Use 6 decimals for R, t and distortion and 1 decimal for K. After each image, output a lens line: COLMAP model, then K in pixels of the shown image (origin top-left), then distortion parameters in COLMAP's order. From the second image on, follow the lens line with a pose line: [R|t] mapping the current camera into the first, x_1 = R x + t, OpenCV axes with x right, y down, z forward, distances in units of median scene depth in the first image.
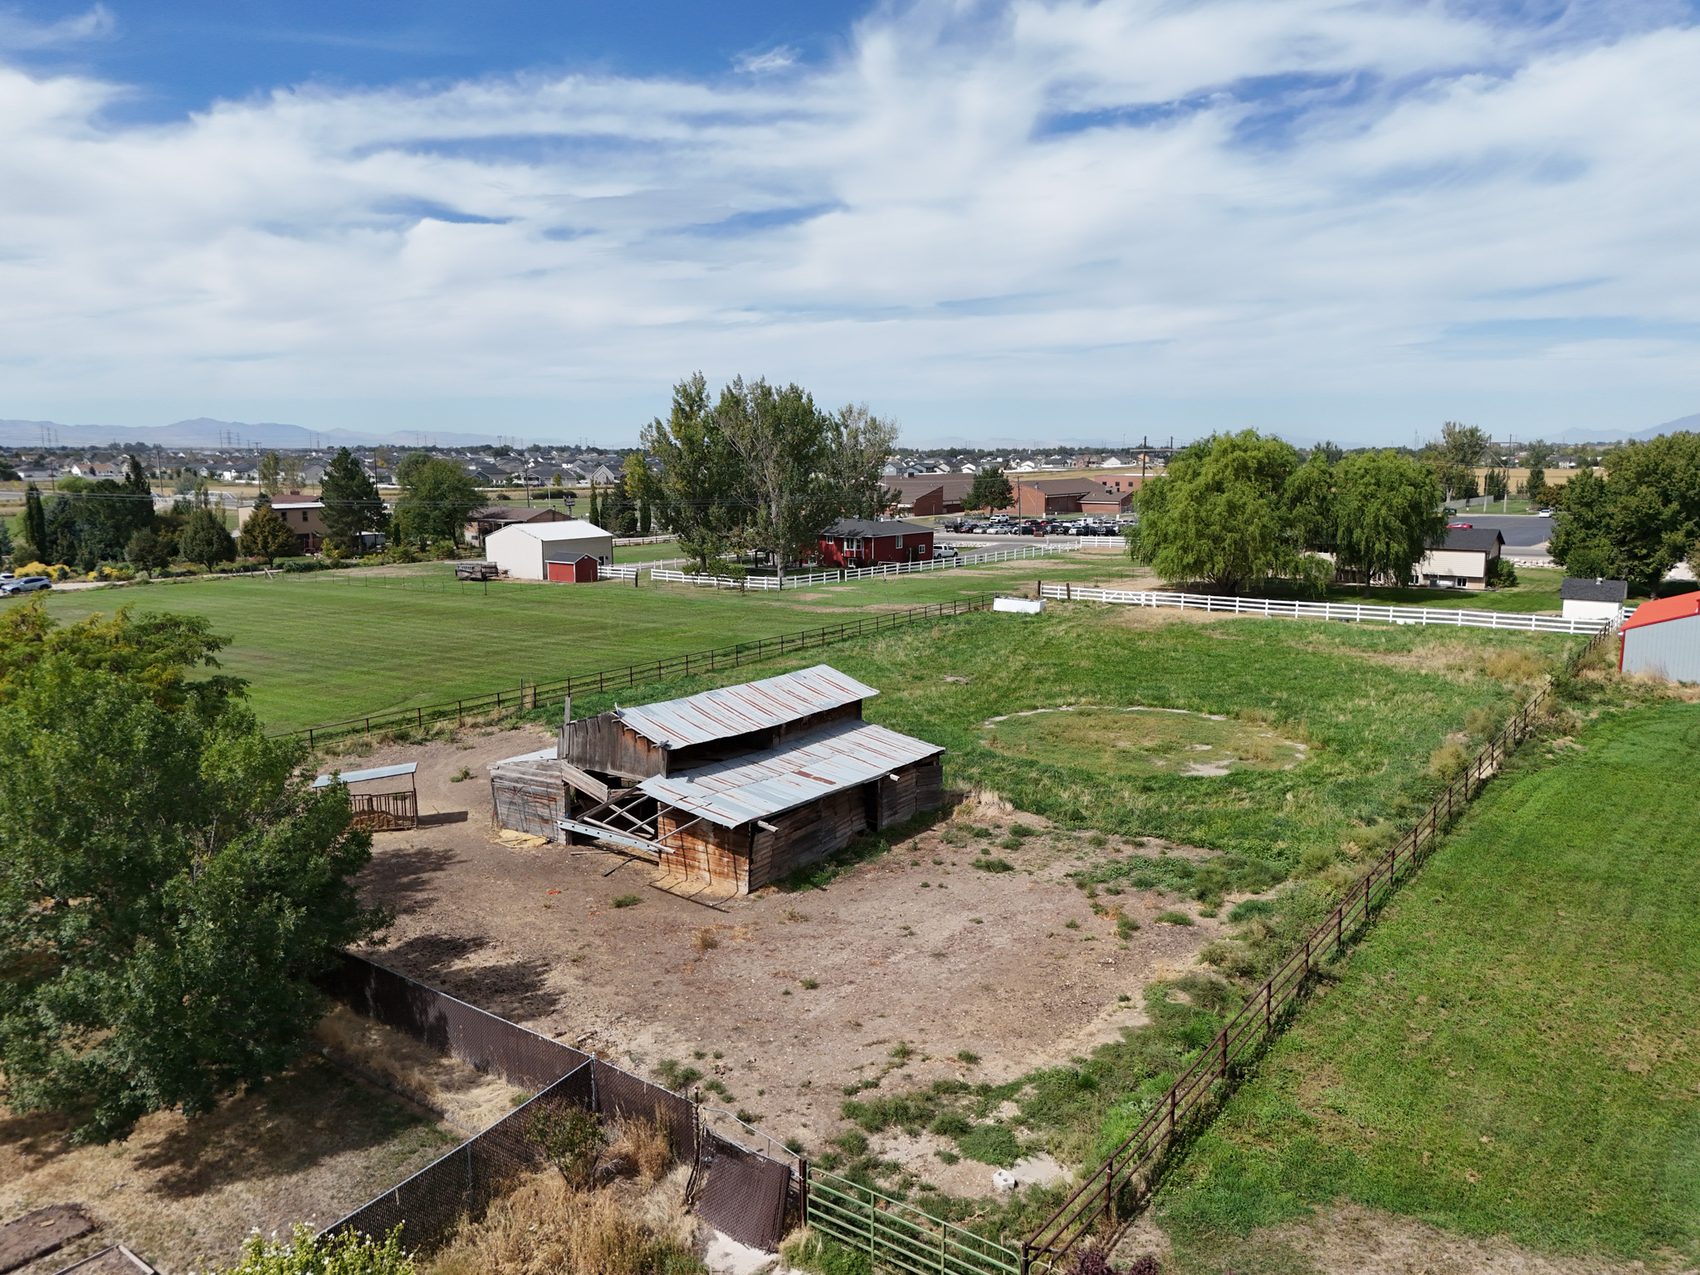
lens RADIAL K [[1253.9, 0, 850.0], [0, 1253.9, 637.5], [0, 0, 1]] dist [0.067266, -0.059396]
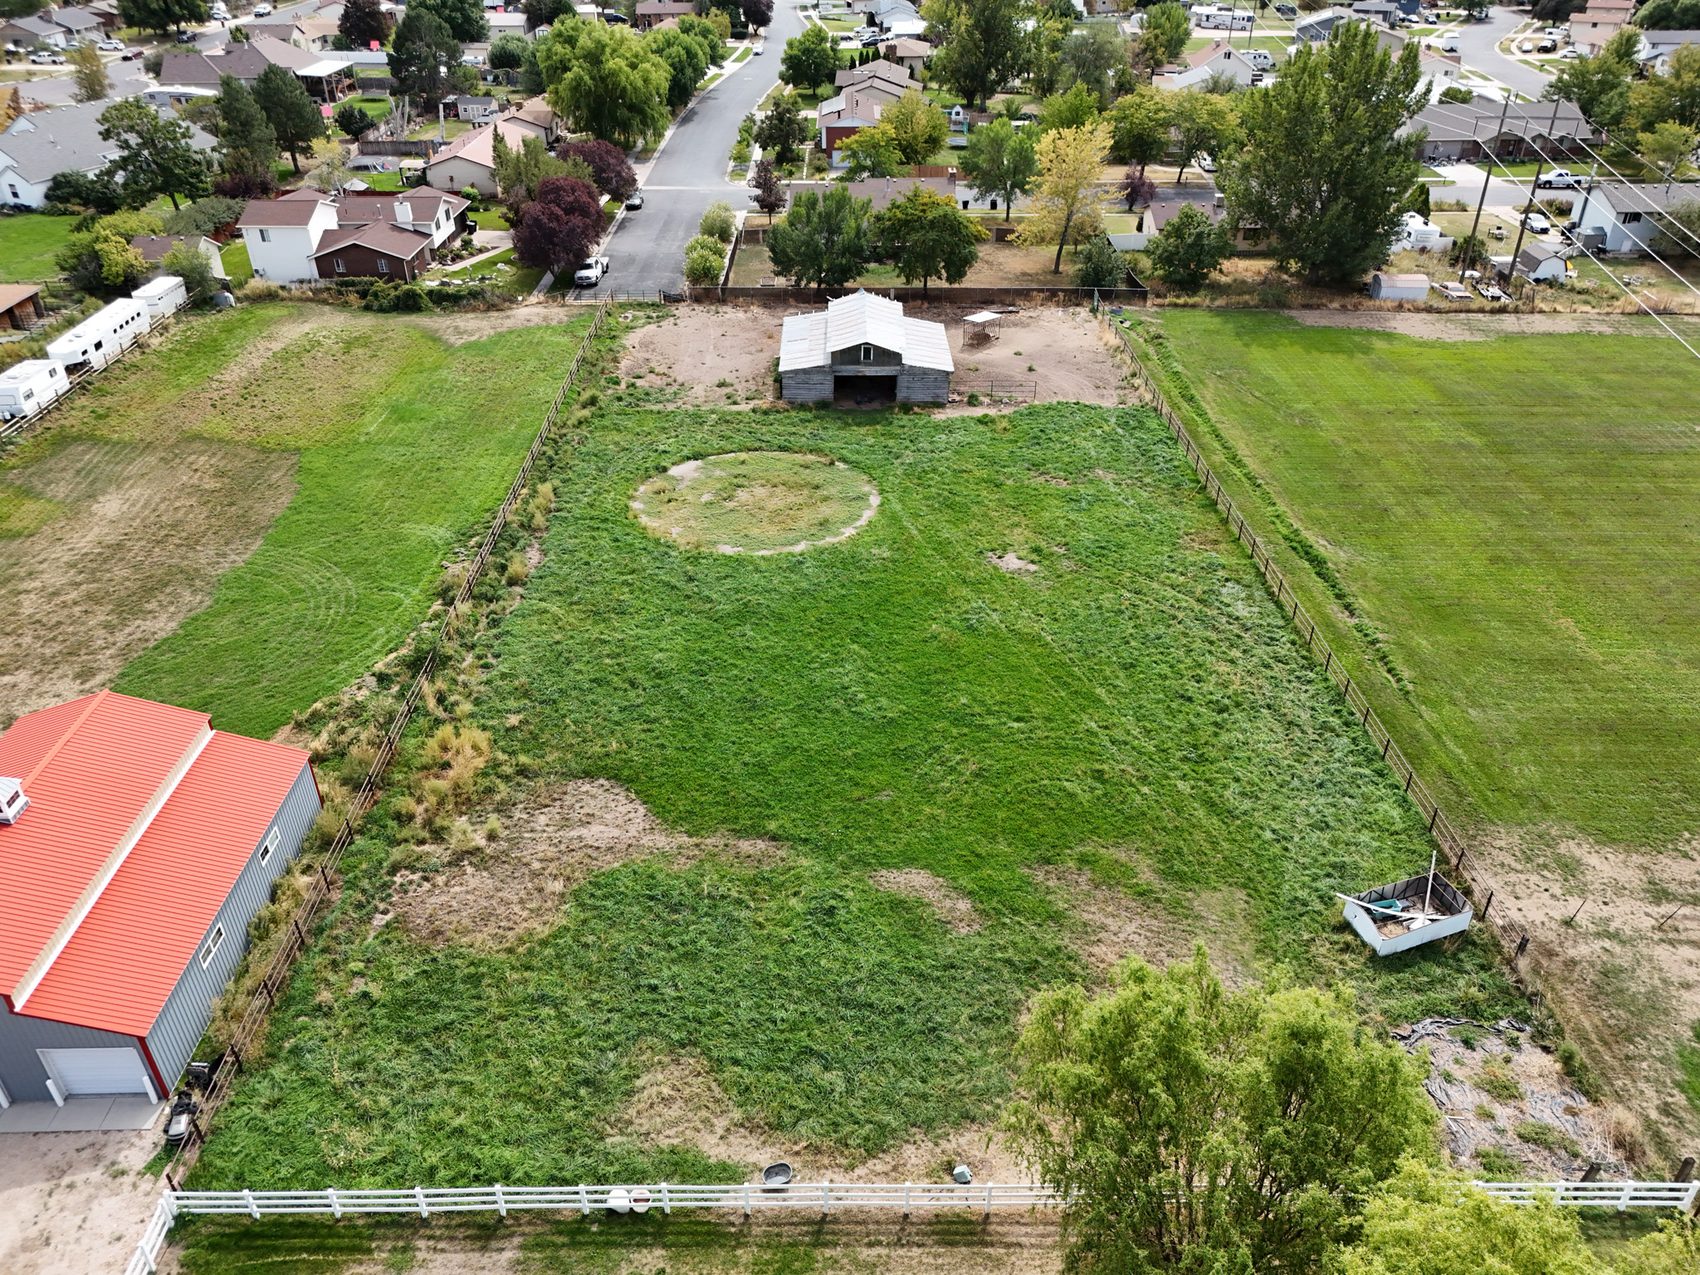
lens RADIAL K [[1244.0, 0, 850.0], [0, 1244.0, 637.5], [0, 0, 1]] dist [0.115182, -0.168911]
pose [[-0.803570, 0.318497, -0.502827, 0.455743], [-0.086491, 0.773339, 0.628065, -0.342496], [0.588893, 0.548184, -0.593885, 1.015826]]
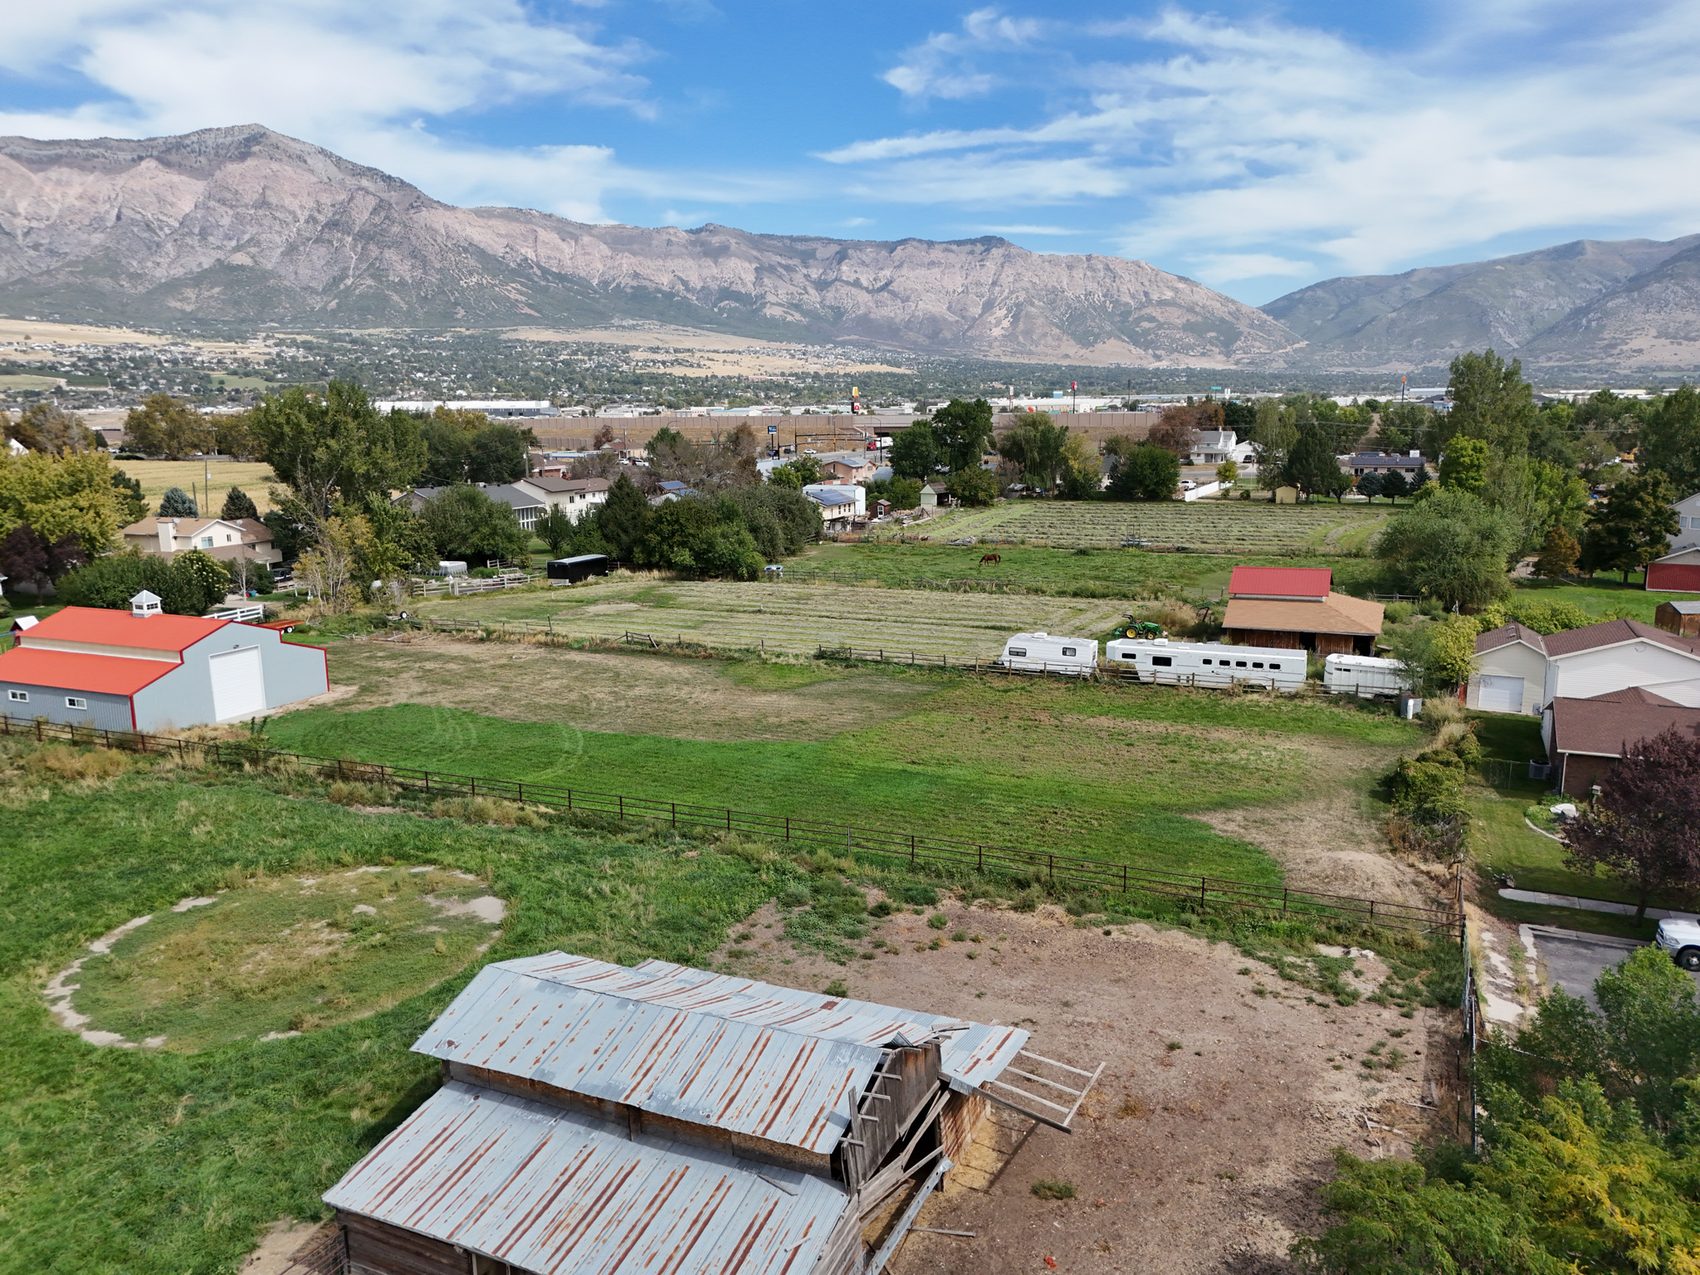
lens RADIAL K [[1253.9, 0, 850.0], [0, 1253.9, 637.5], [0, 0, 1]] dist [0.067266, -0.059396]
pose [[-0.209996, -0.179414, 0.961100, -0.296692], [0.155611, 0.964355, 0.214022, -0.113516], [-0.965239, 0.194502, -0.174591, 0.404574]]
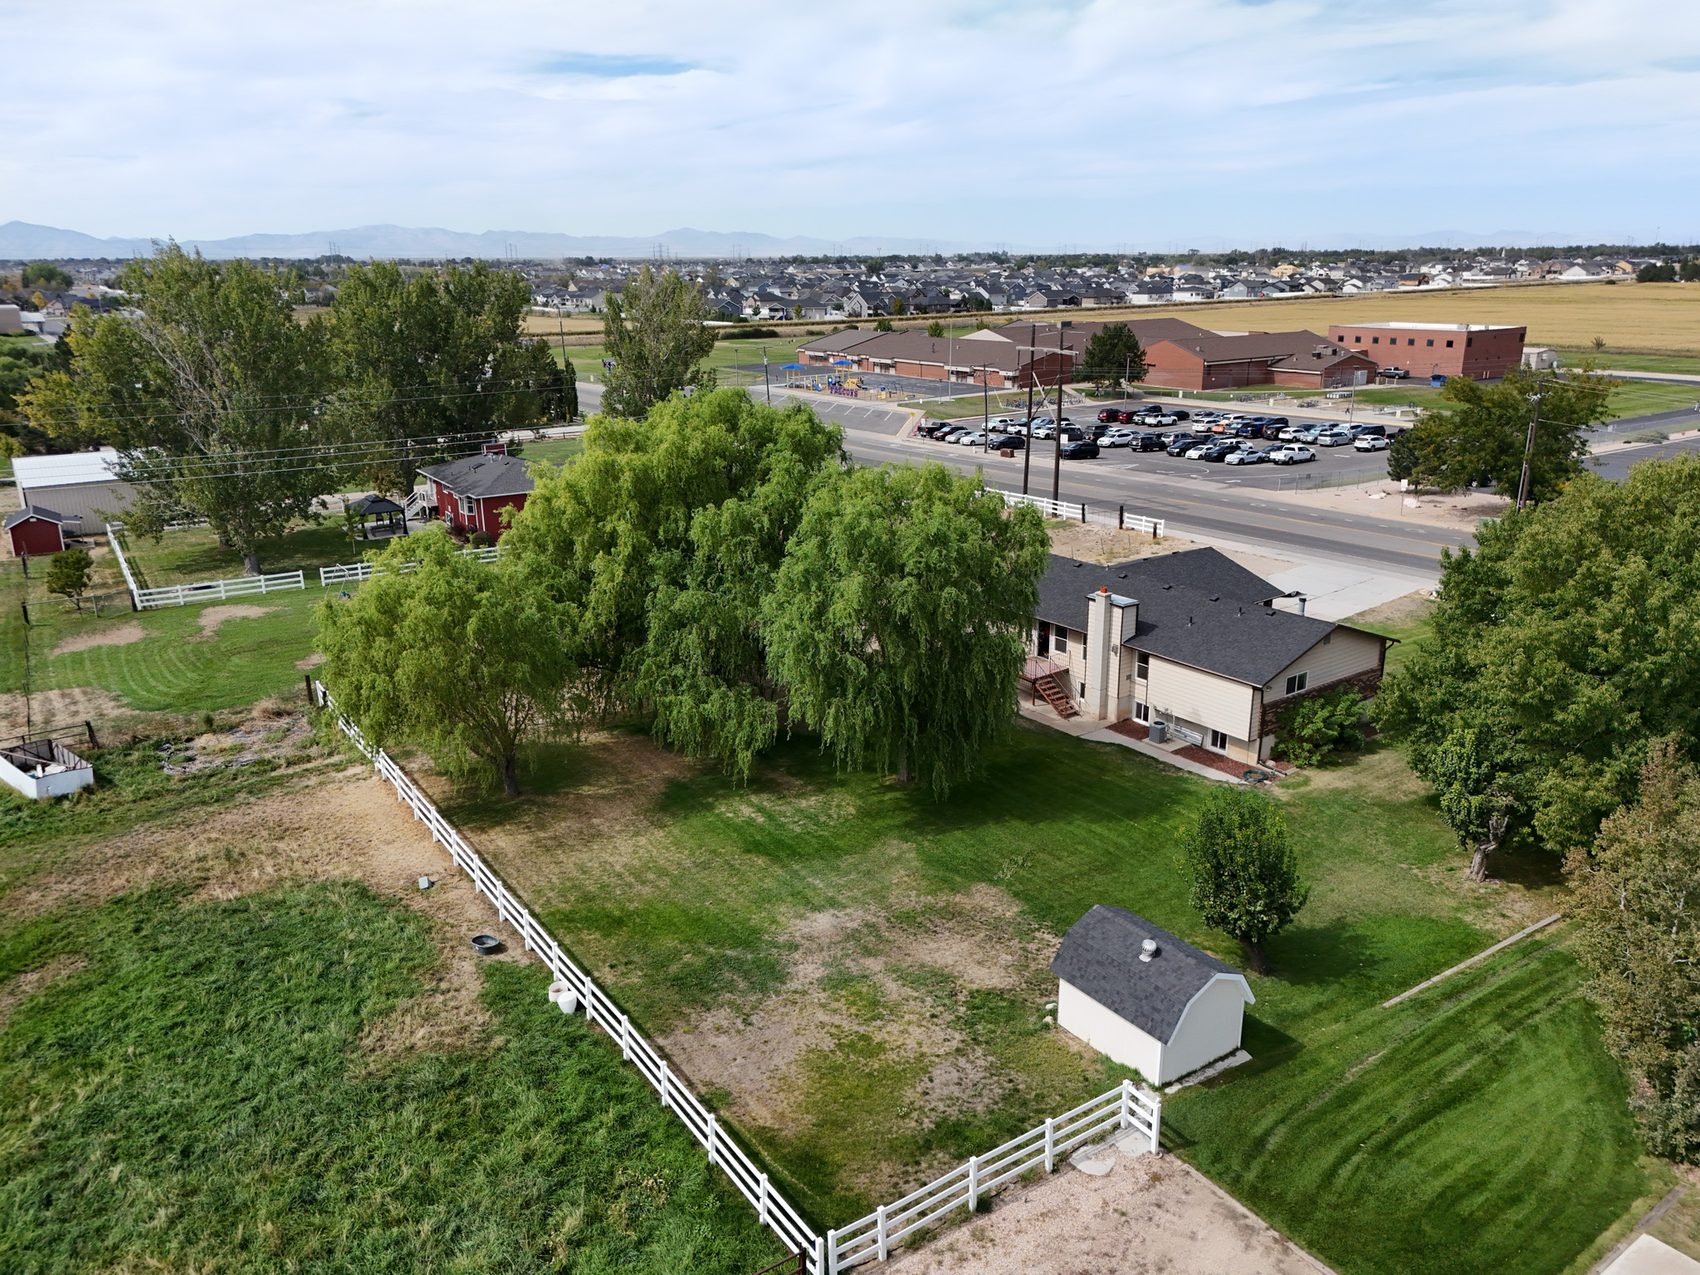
lens RADIAL K [[1253.9, 0, 850.0], [0, 1253.9, 637.5], [0, 0, 1]] dist [0.067266, -0.059396]
pose [[0.941225, 0.090570, -0.325412, 0.543066], [-0.041742, 0.987185, 0.154025, -0.152899], [0.335191, -0.131388, 0.932944, 0.598764]]
